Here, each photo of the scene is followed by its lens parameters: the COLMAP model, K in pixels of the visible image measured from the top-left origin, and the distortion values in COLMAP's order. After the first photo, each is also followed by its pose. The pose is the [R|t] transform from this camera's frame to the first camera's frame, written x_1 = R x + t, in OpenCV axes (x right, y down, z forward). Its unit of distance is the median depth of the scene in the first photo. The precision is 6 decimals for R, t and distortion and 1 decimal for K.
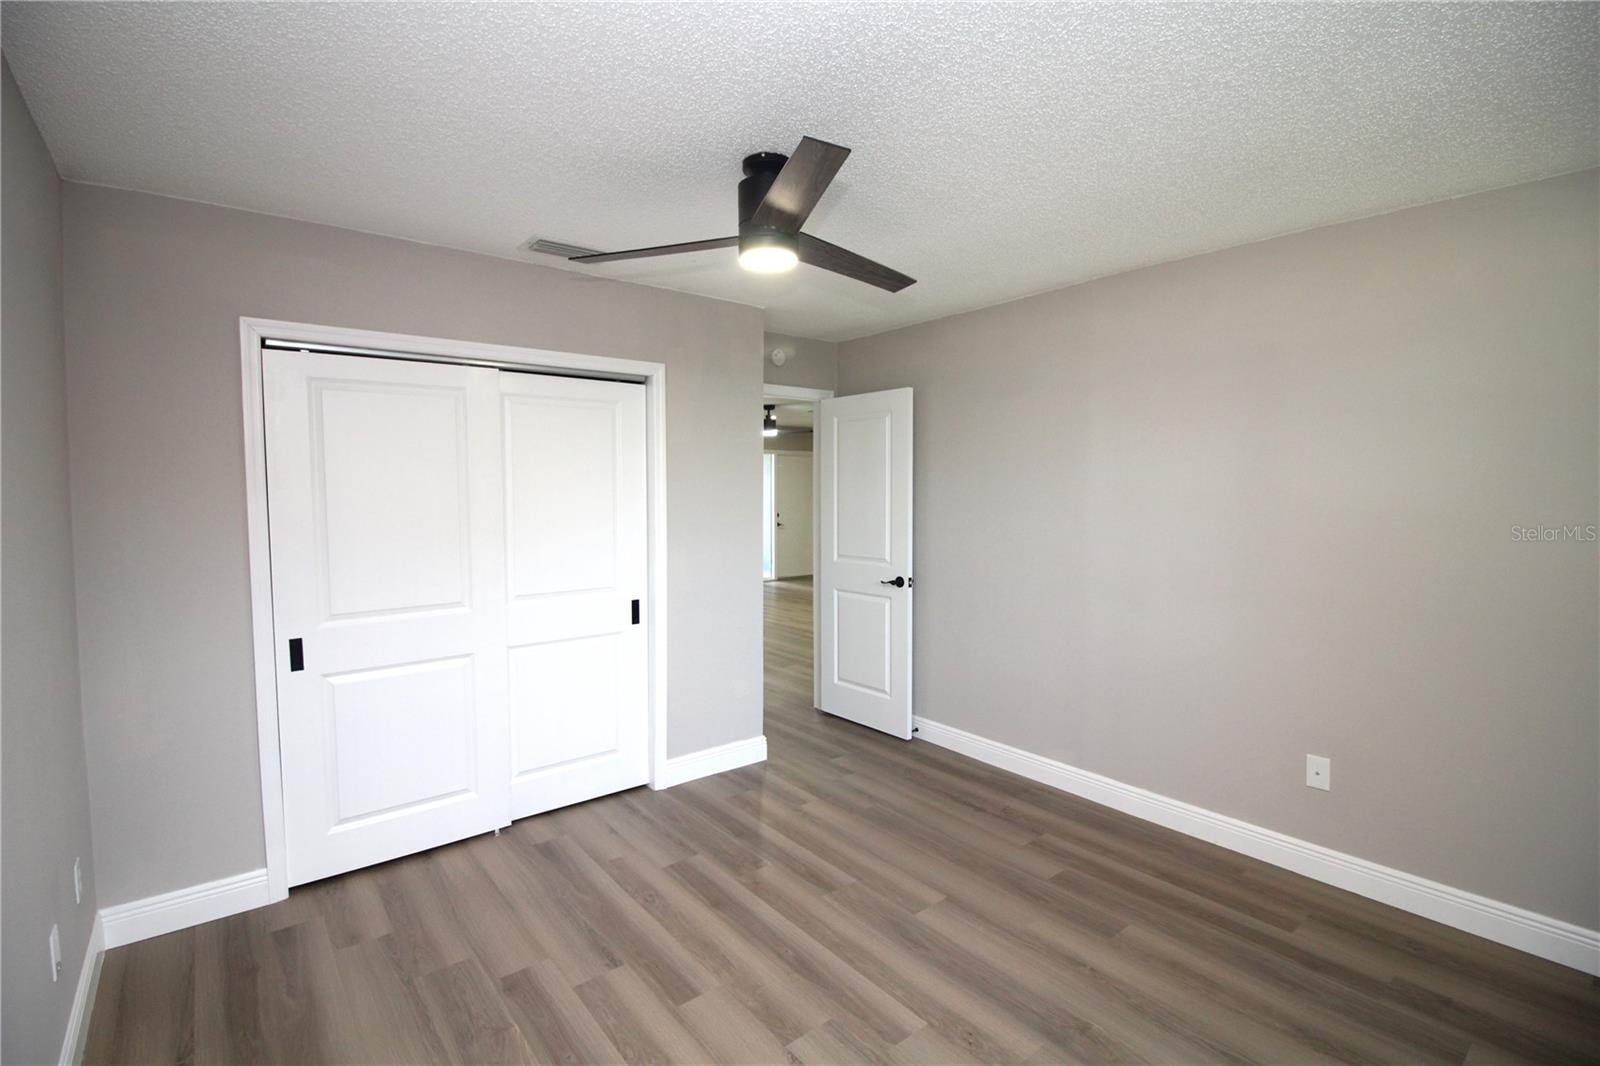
lens RADIAL K [[736.4, 0, 801.7], [0, 736.4, 520.3], [0, 0, 1]] dist [0.001408, -0.012976]
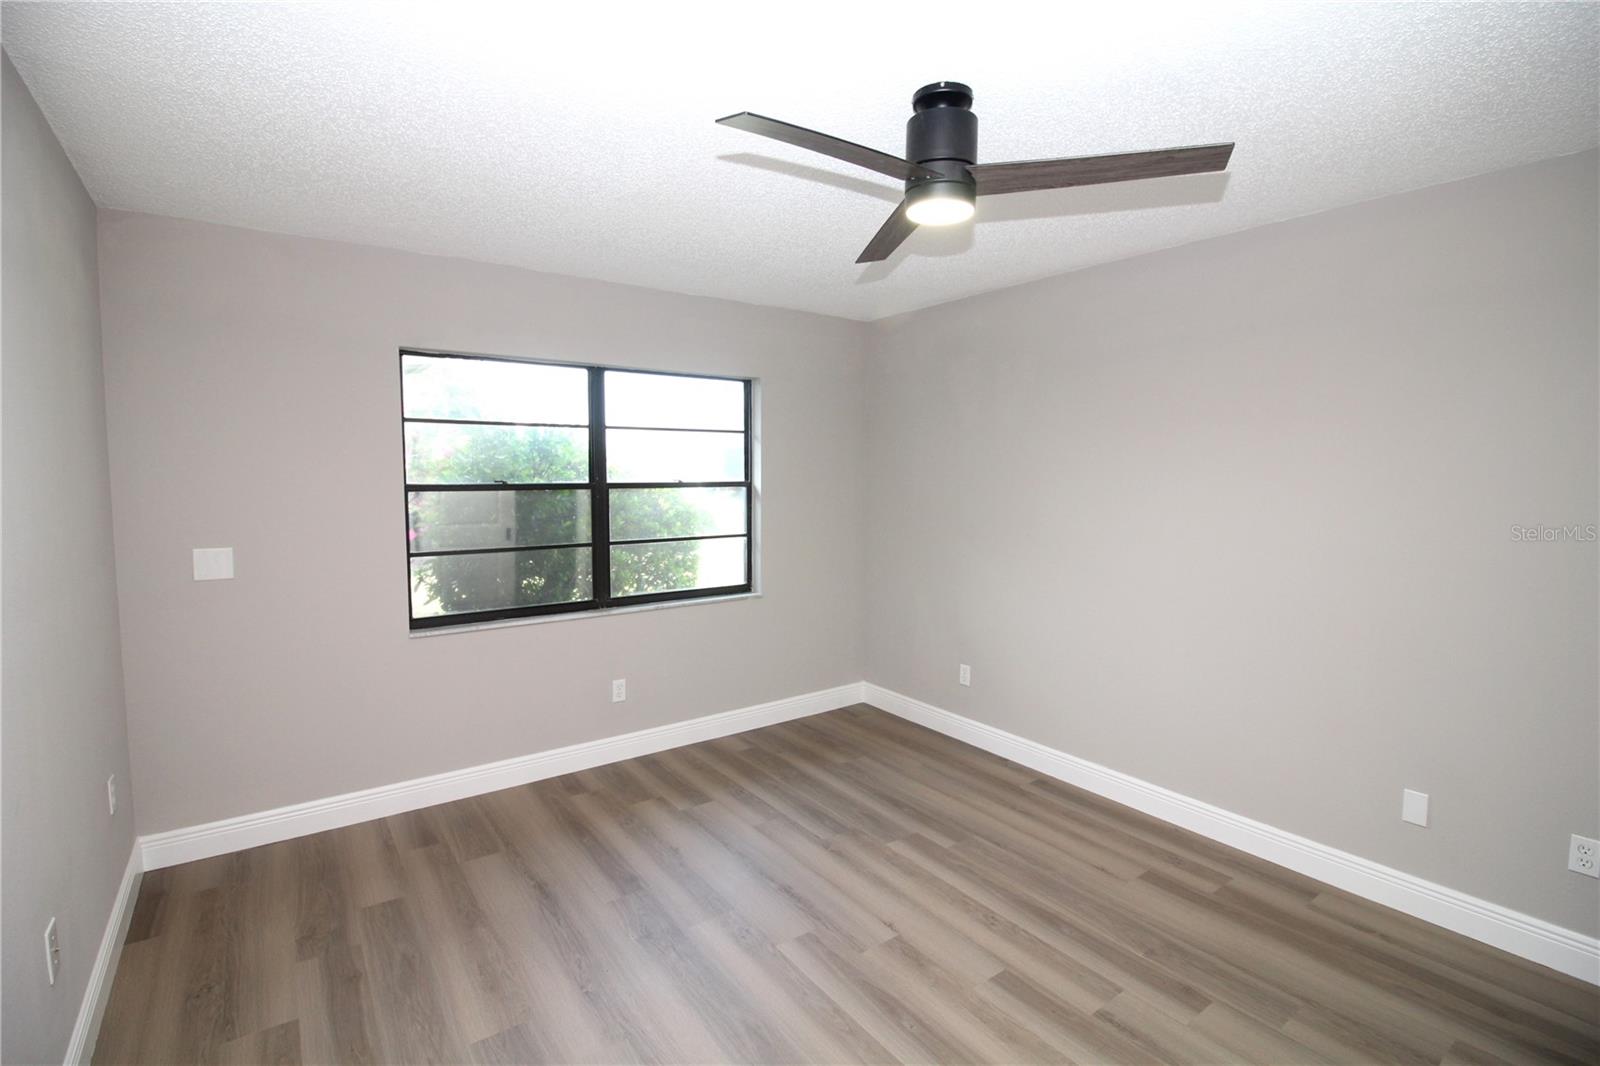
lens RADIAL K [[743.2, 0, 808.1], [0, 743.2, 528.3], [0, 0, 1]] dist [0.000923, -0.012424]
pose [[-0.999169, -0.004425, 0.040511, 0.059623], [0.000785, 0.991811, 0.127715, -0.081715], [-0.040744, 0.127641, -0.990983, 1.581669]]
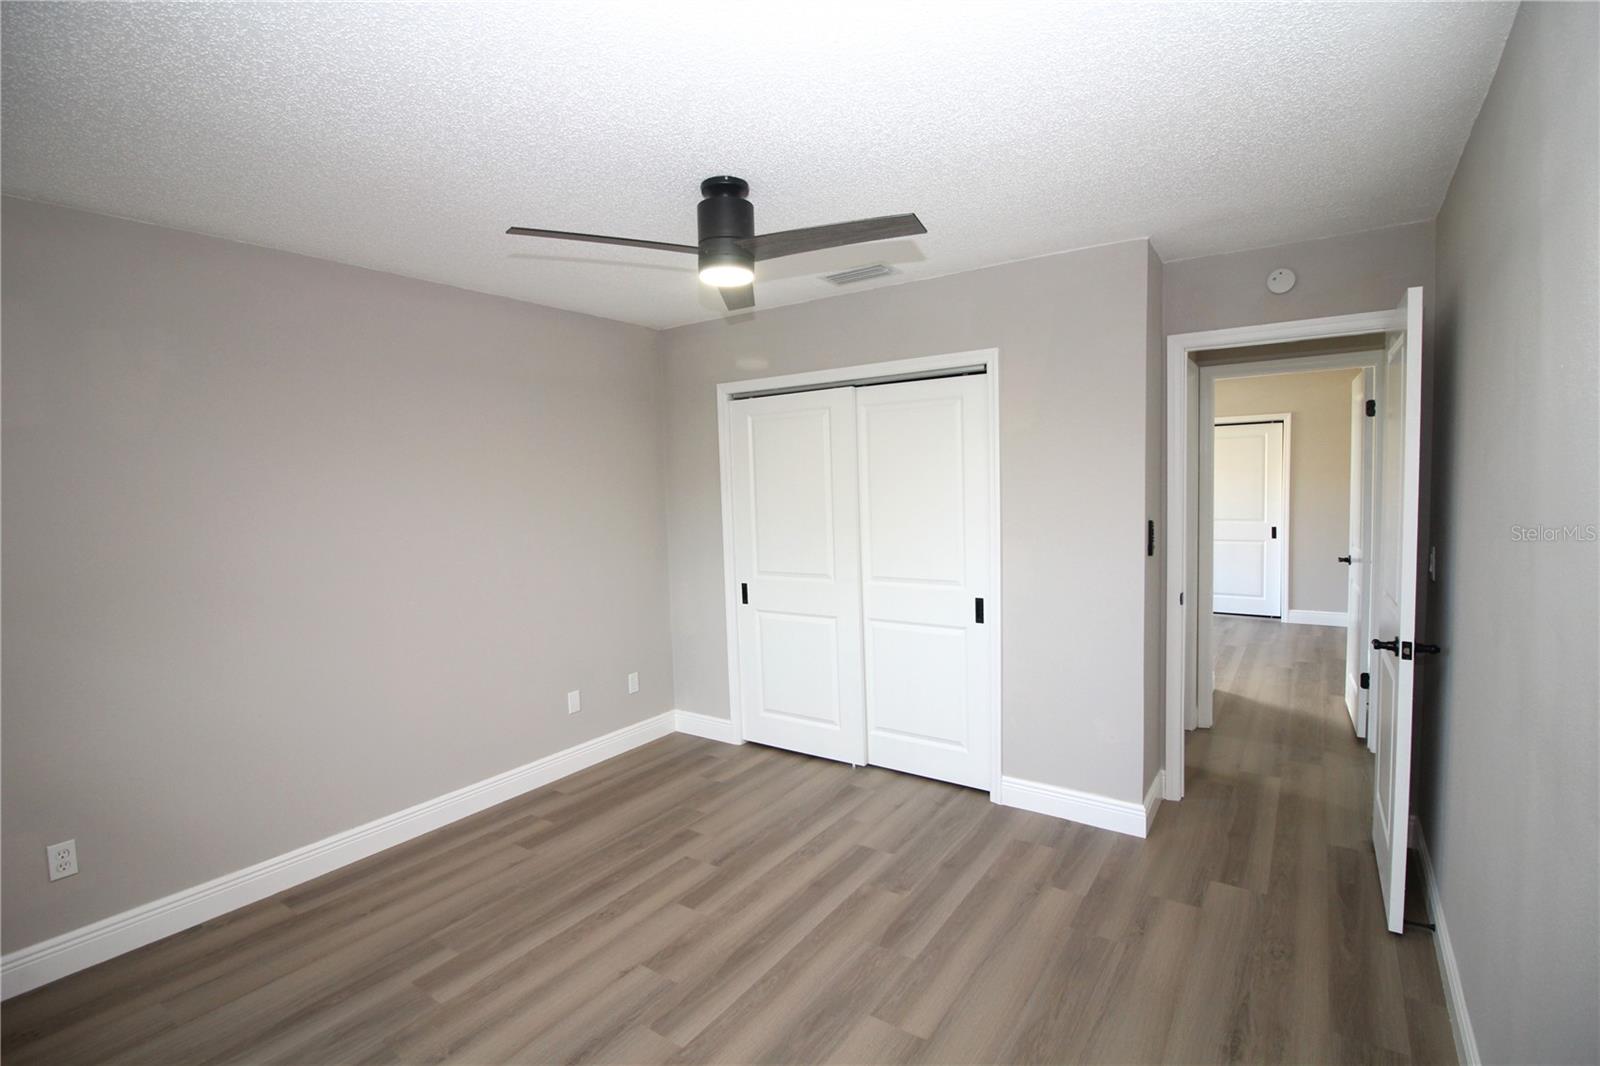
lens RADIAL K [[736.4, 0, 801.7], [0, 736.4, 520.3], [0, 0, 1]] dist [0.001408, -0.012976]
pose [[0.288061, 0.042449, -0.956671, 0.850209], [-0.022075, 0.999046, 0.037683, -0.034834], [0.957358, 0.010264, 0.288723, 0.665202]]
